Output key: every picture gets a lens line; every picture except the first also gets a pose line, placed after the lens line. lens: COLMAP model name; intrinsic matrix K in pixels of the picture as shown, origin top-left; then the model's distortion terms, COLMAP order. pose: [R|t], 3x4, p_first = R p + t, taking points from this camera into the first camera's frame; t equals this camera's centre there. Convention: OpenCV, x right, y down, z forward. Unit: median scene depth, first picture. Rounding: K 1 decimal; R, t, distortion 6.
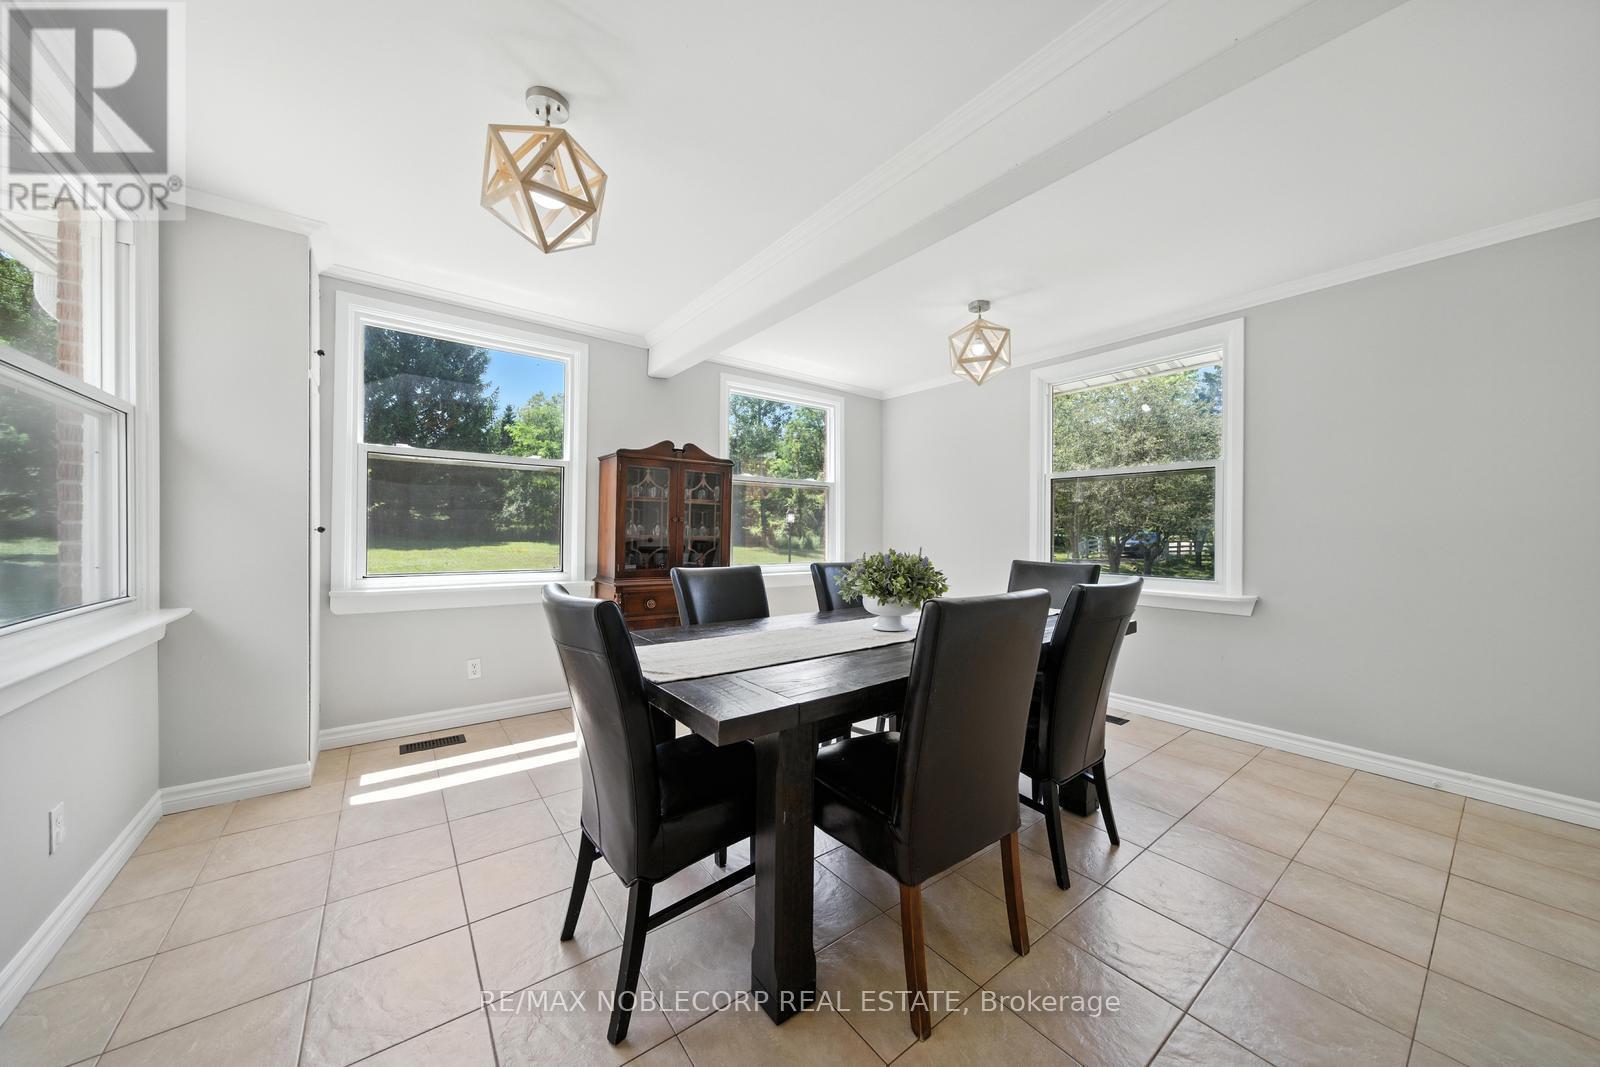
lens RADIAL K [[549.3, 0, 801.1], [0, 549.3, 536.9], [0, 0, 1]] dist [-0.001794, 0.000017]
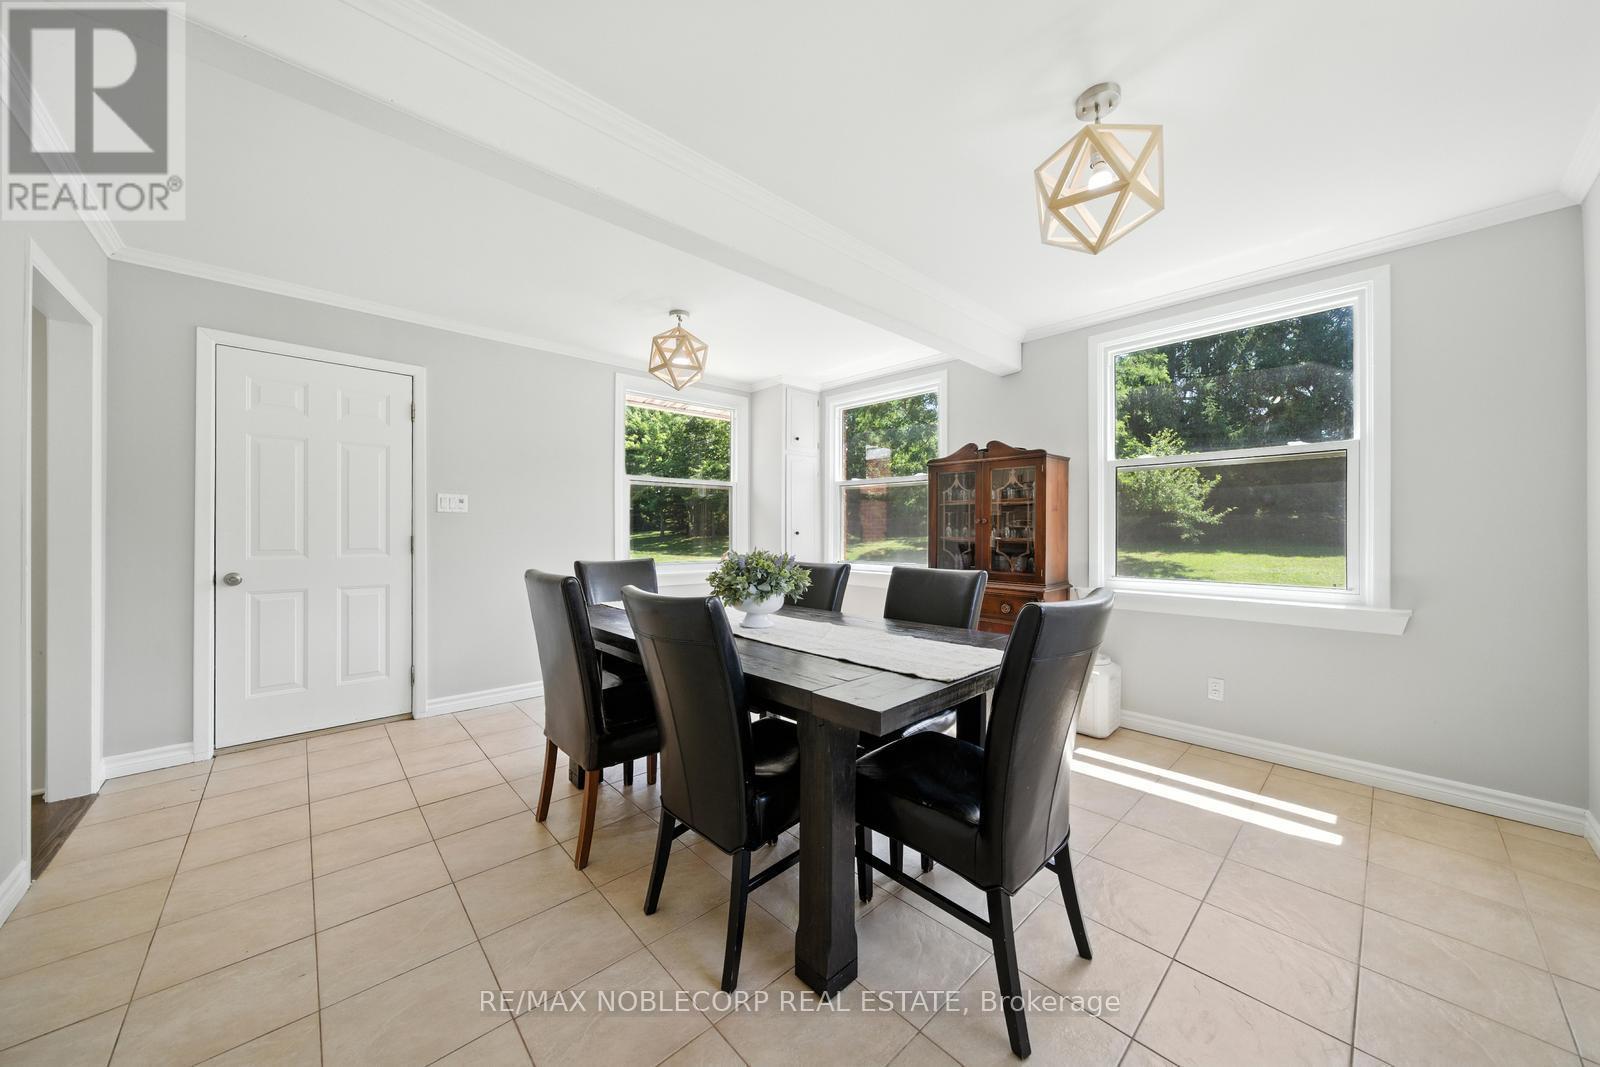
lens RADIAL K [[549.3, 0, 801.1], [0, 549.3, 536.9], [0, 0, 1]] dist [-0.001794, 0.000017]
pose [[0.093359, 0.010336, -0.995579, 0.695861], [-0.018521, 0.999791, 0.008643, -0.005504], [0.995460, 0.017632, 0.093531, 0.566091]]
